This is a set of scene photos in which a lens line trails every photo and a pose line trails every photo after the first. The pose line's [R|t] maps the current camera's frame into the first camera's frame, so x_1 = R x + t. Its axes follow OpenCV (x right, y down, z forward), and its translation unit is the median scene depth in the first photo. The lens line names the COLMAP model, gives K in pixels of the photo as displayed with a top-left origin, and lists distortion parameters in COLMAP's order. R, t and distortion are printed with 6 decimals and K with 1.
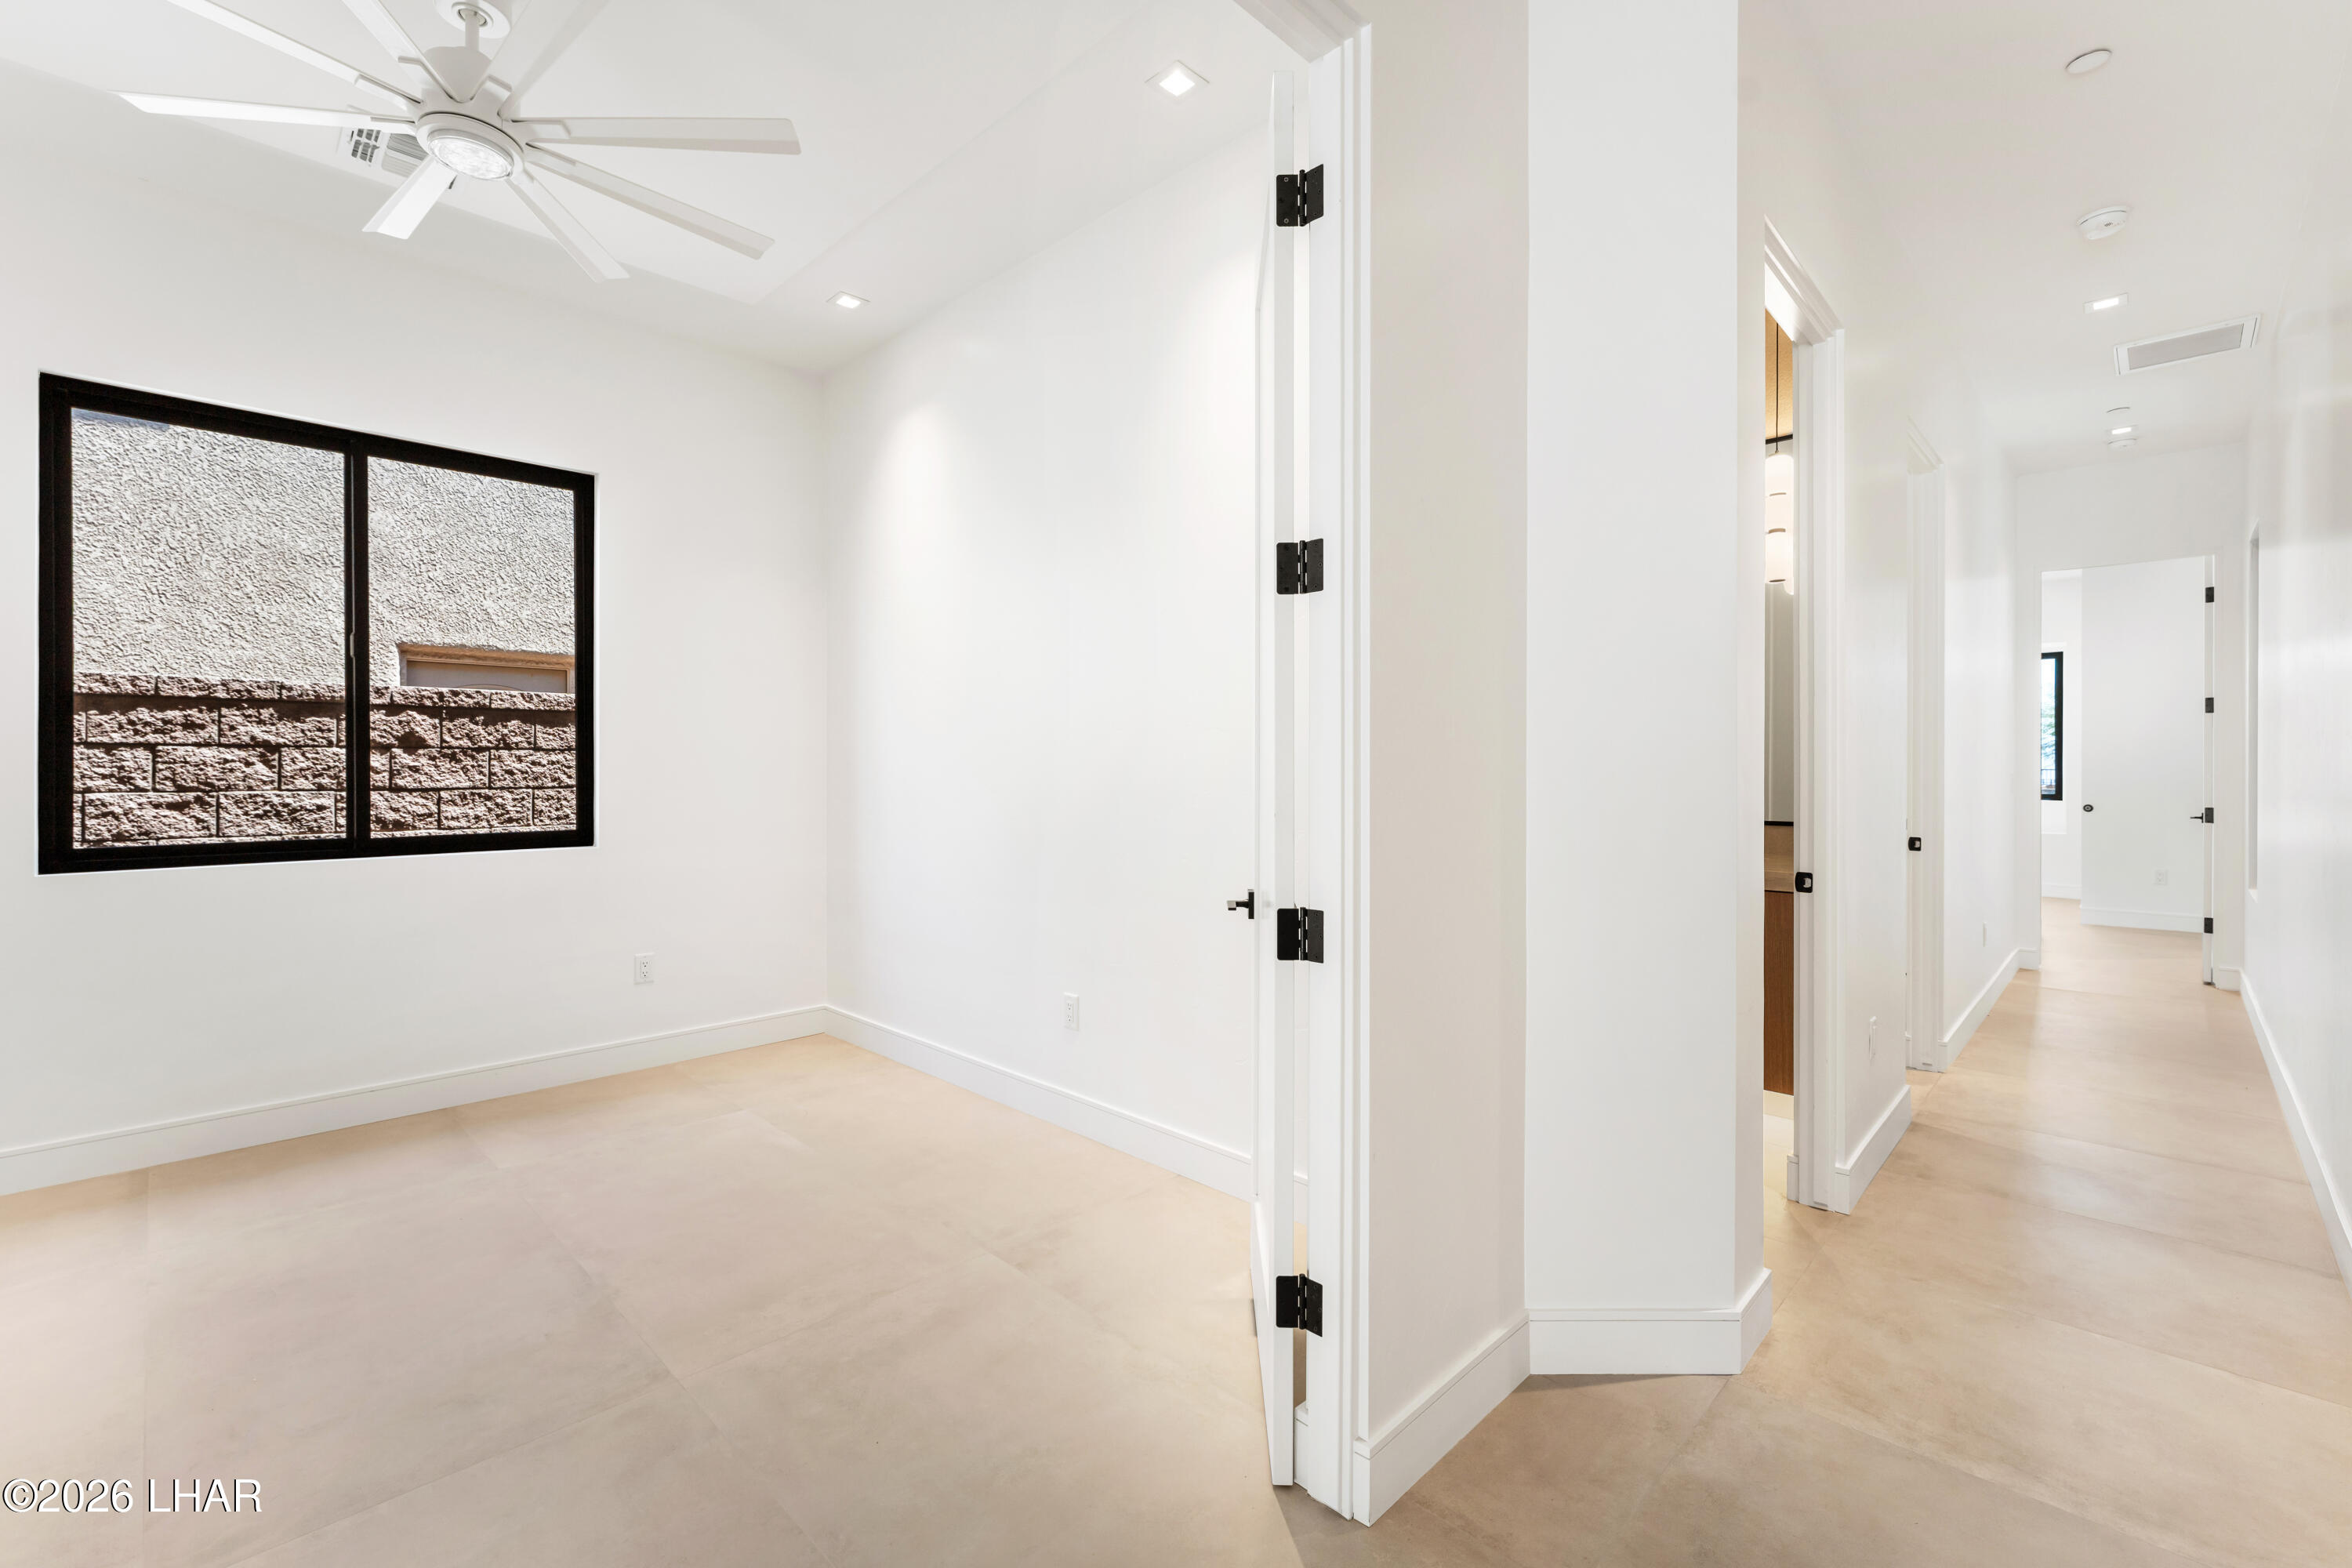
lens RADIAL K [[1008.3, 0, 1138.5], [0, 1008.3, 768.1], [0, 0, 1]] dist [0.001091, 0.000269]
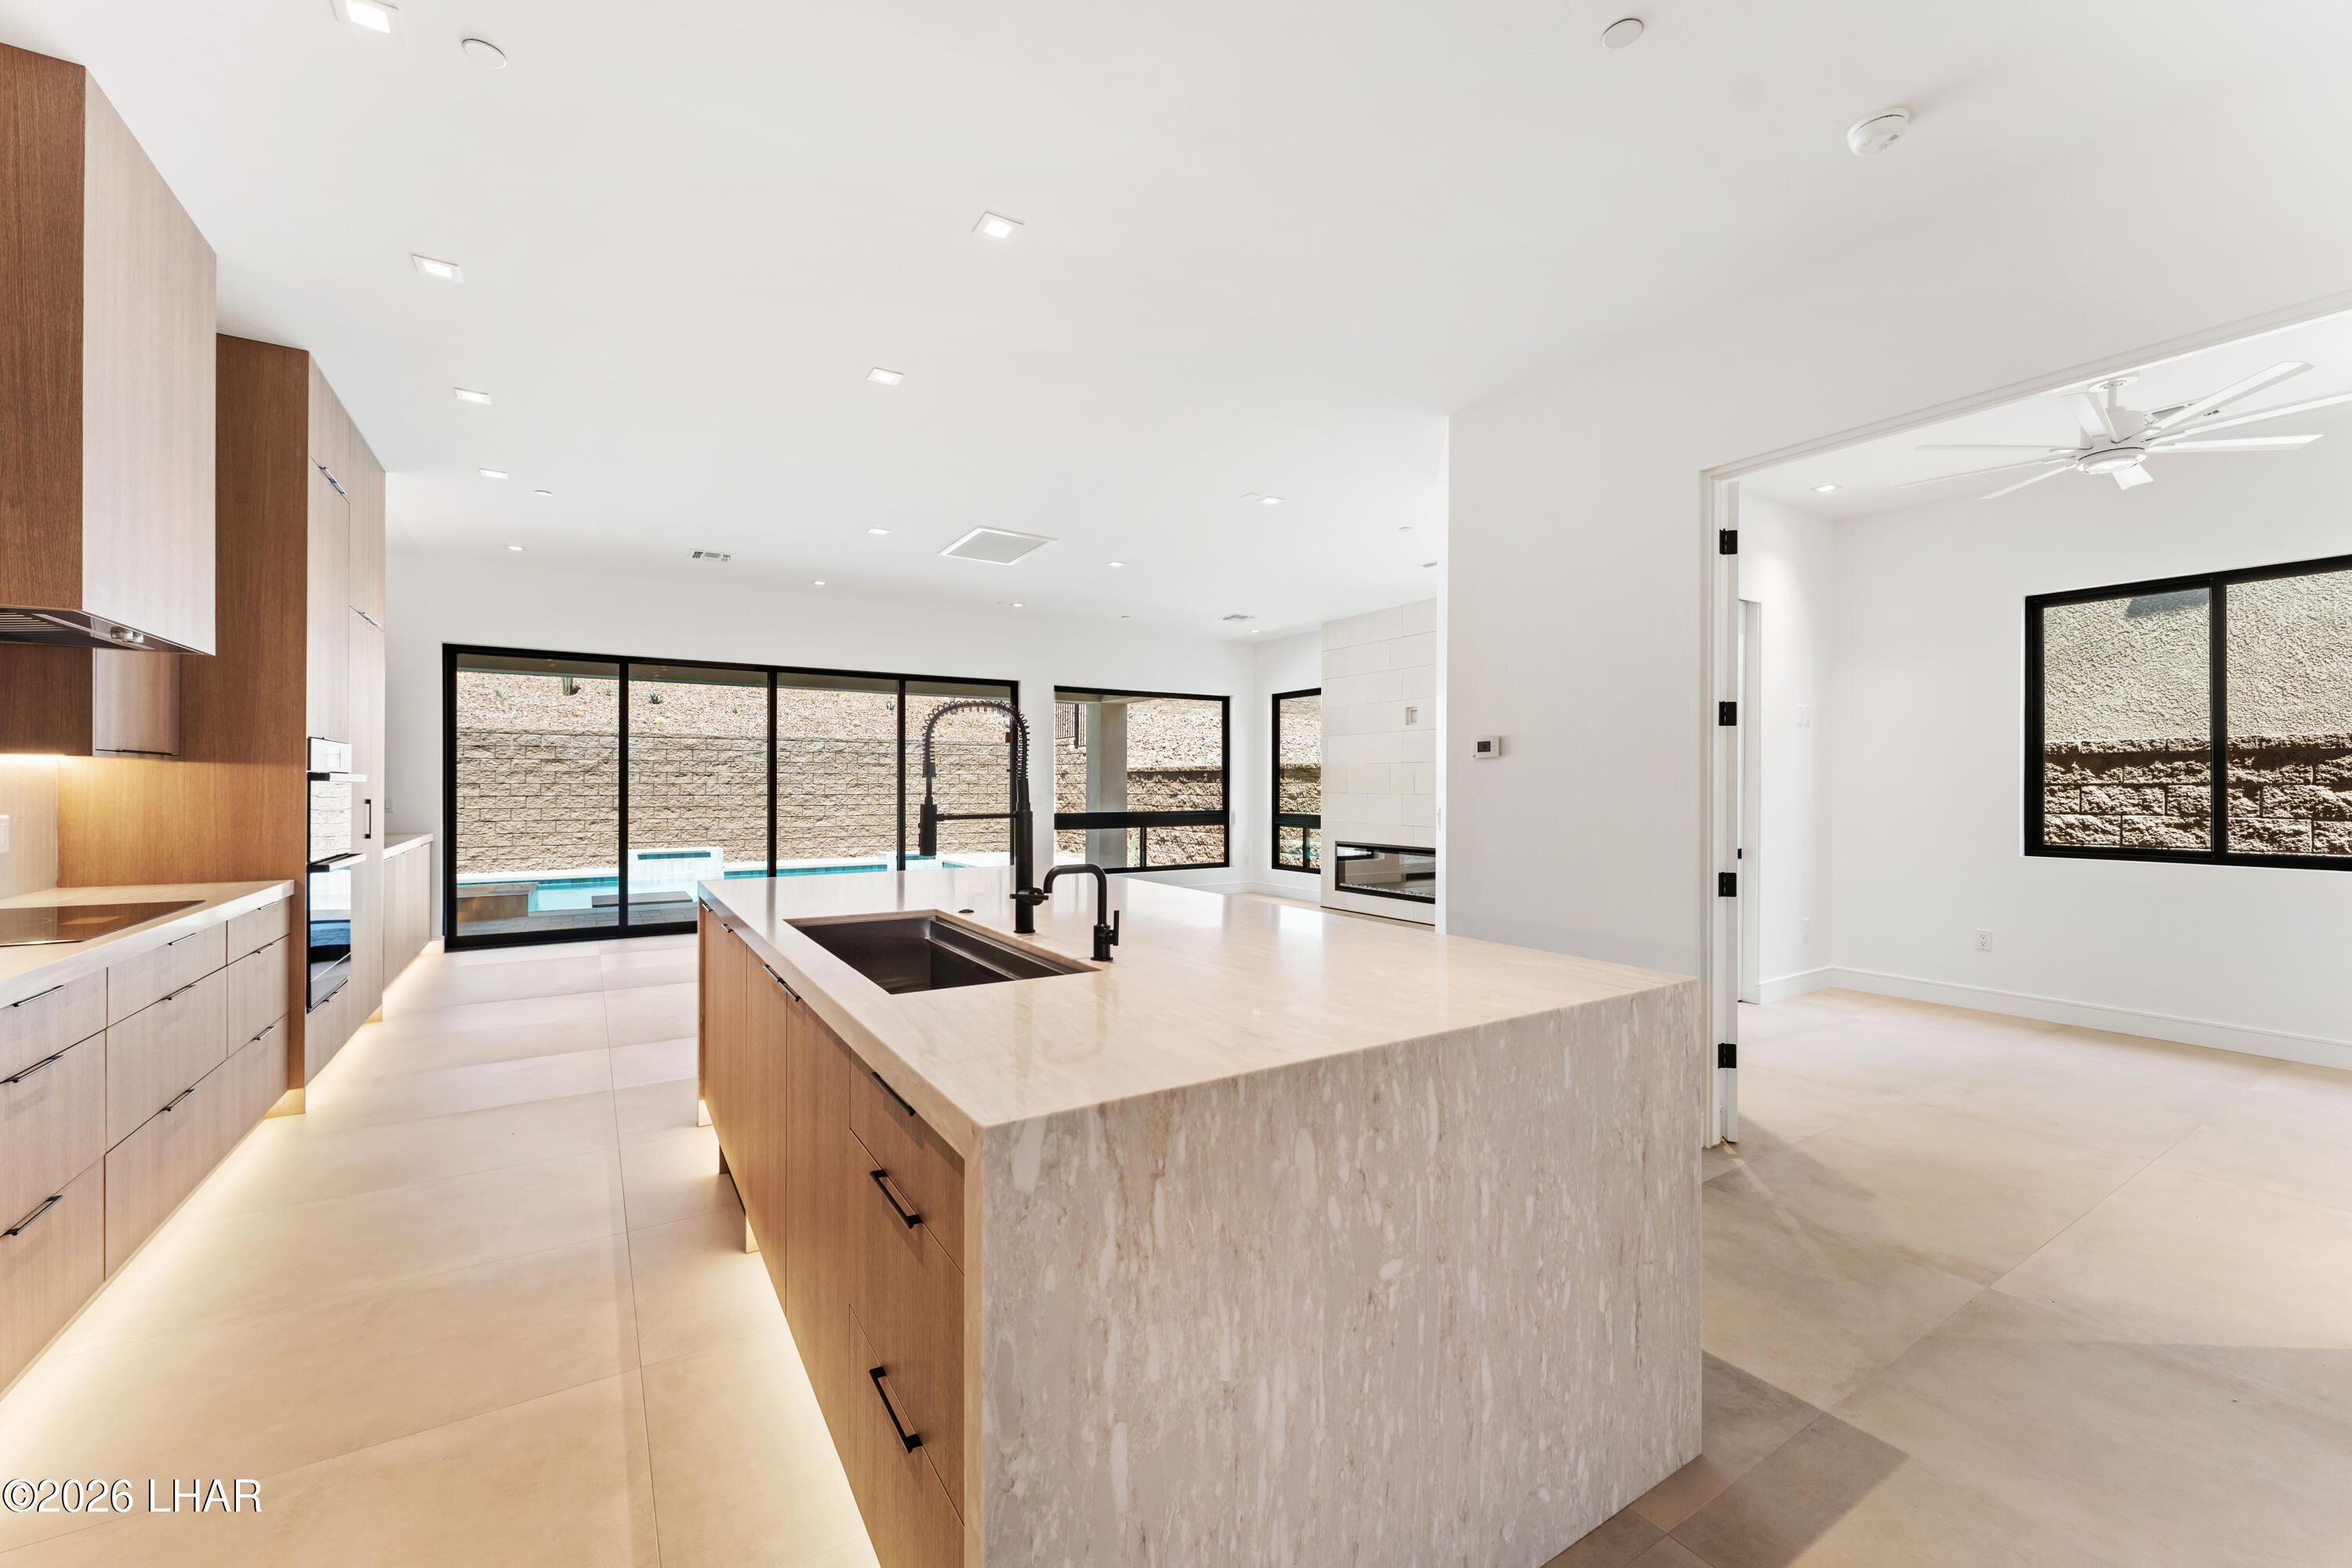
lens RADIAL K [[934.8, 0, 1171.7], [0, 934.8, 783.5], [0, 0, 1]] dist [-0.002862, -0.001460]
pose [[-0.207894, -0.004531, -0.978141, 0.651675], [-0.004280, 0.999984, -0.003722, -0.012731], [0.978142, 0.003412, -0.207910, -0.148888]]
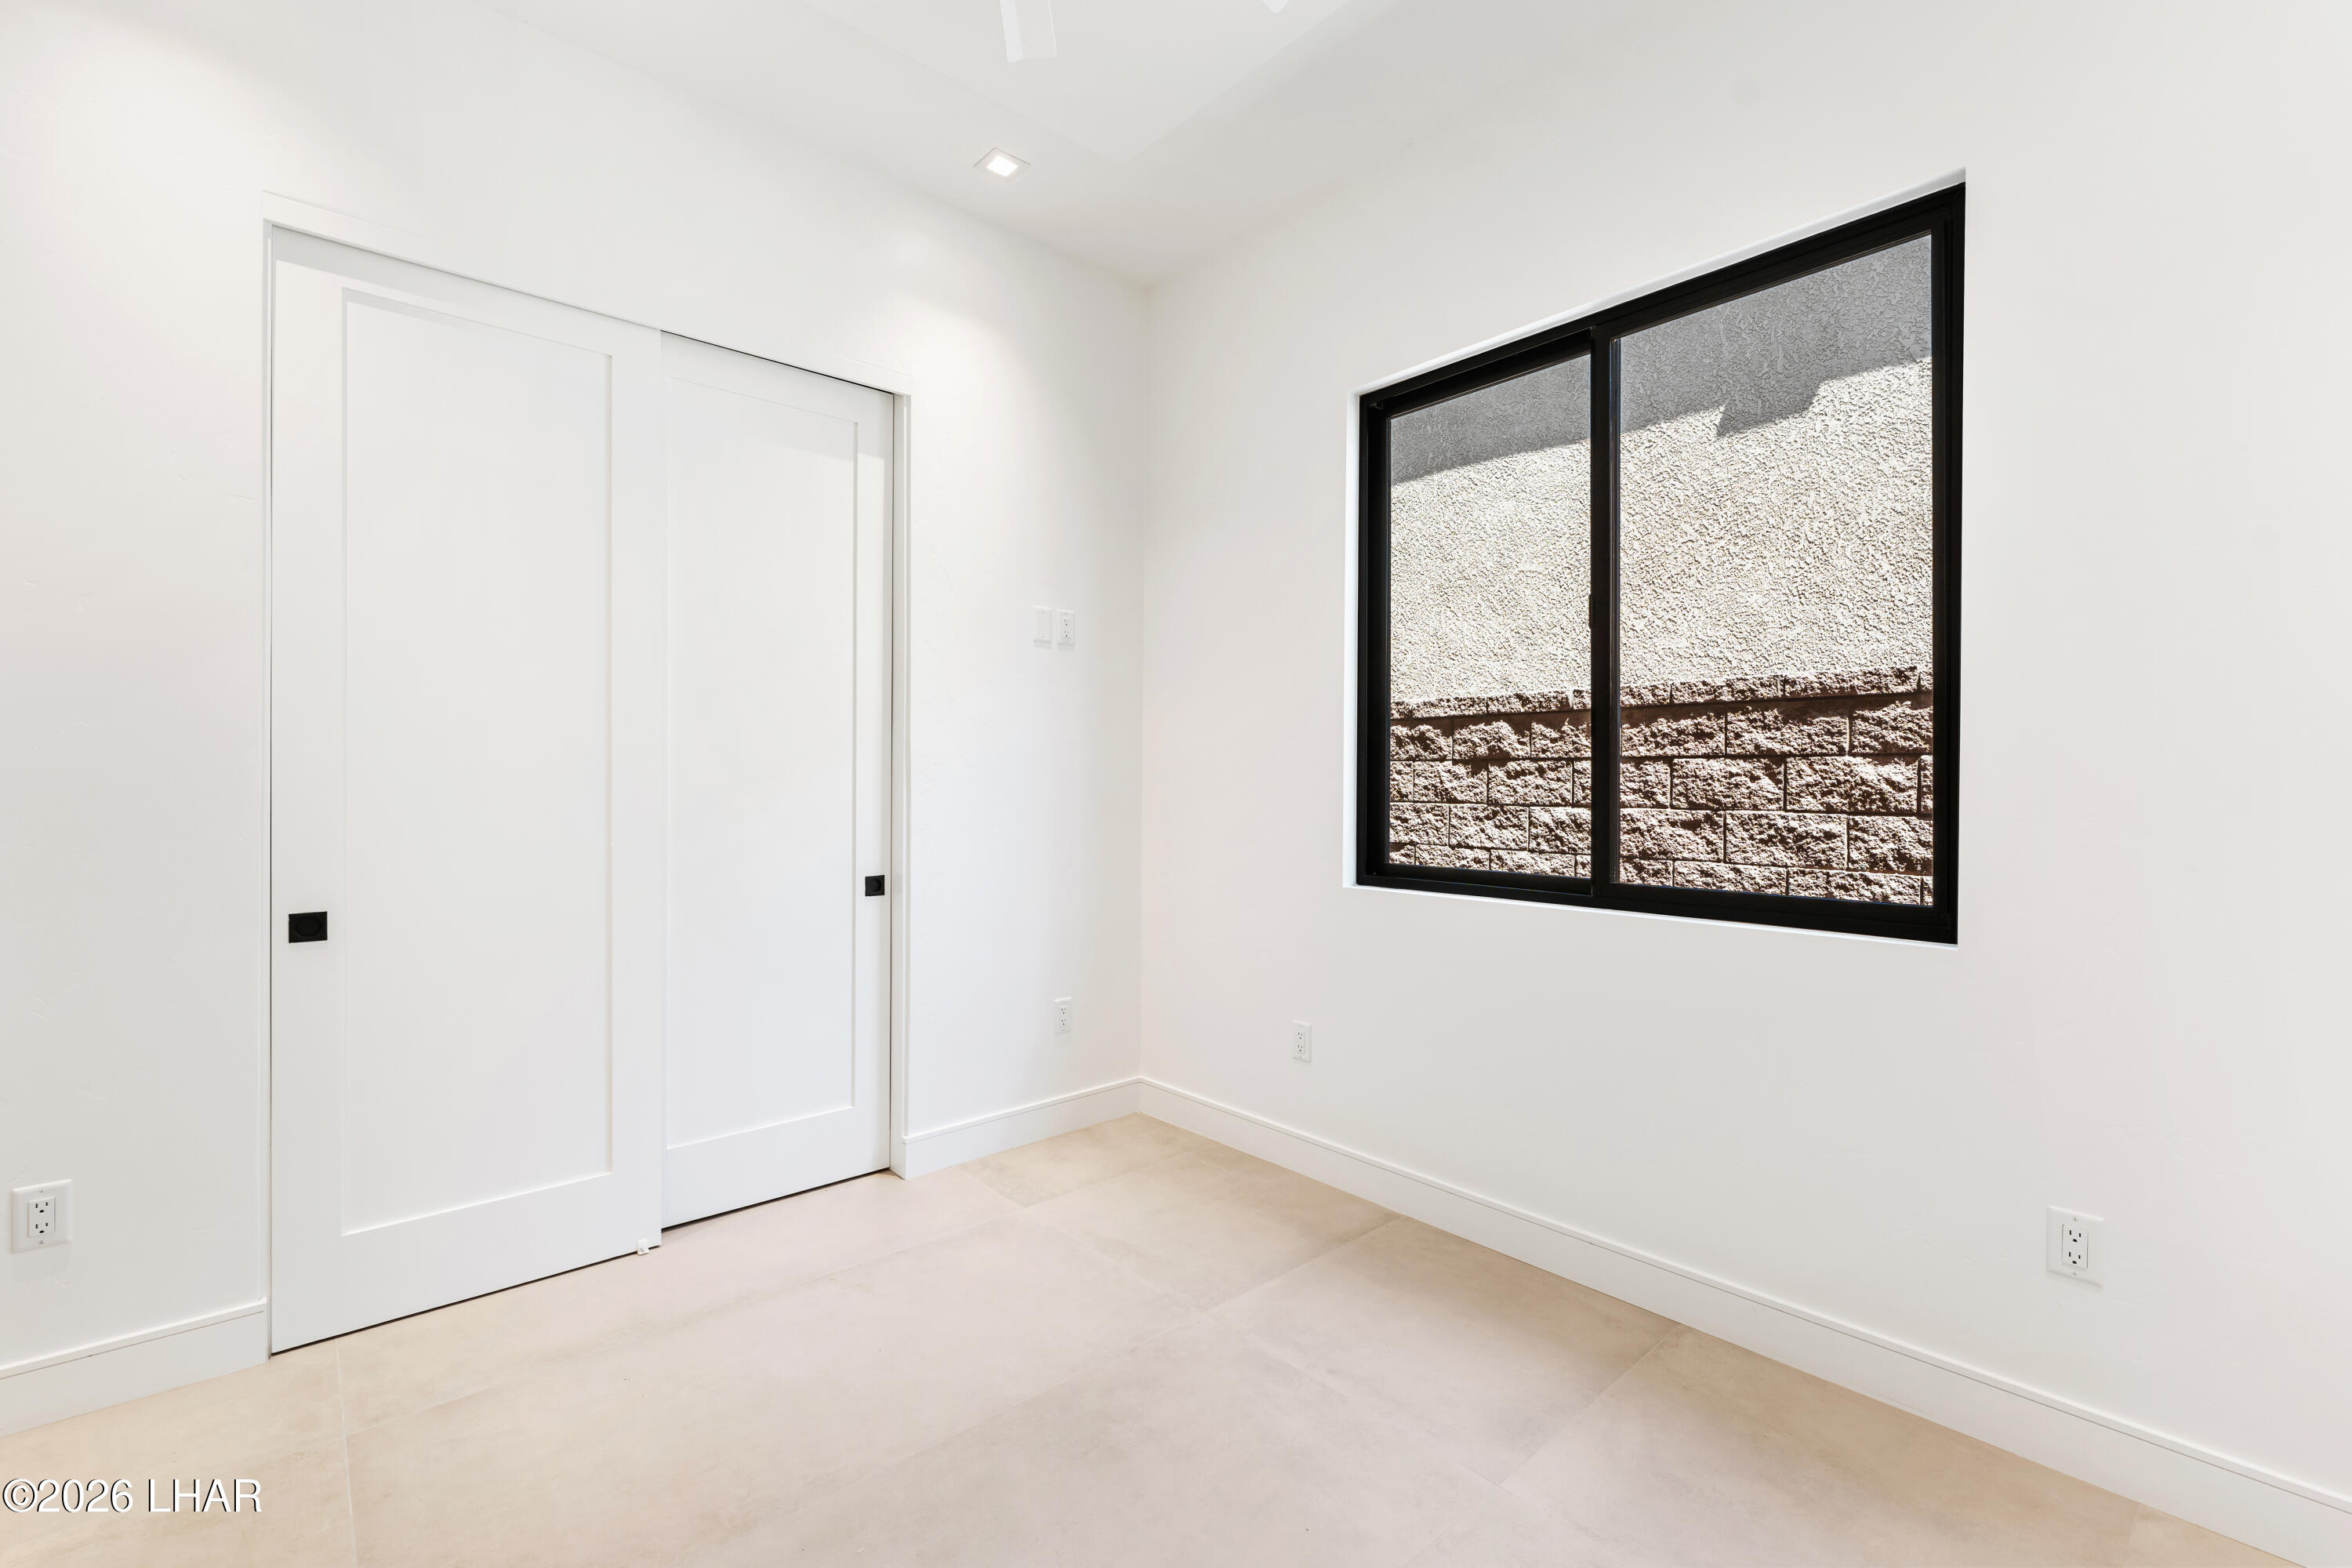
lens RADIAL K [[1008.3, 0, 1193.5], [0, 1008.3, 779.8], [0, 0, 1]] dist [0.001091, 0.000269]
pose [[-0.026043, -0.001383, -0.999660, -0.039428], [-0.004146, 0.999991, -0.001275, 0.000271], [0.999652, 0.004111, -0.026048, 0.562631]]
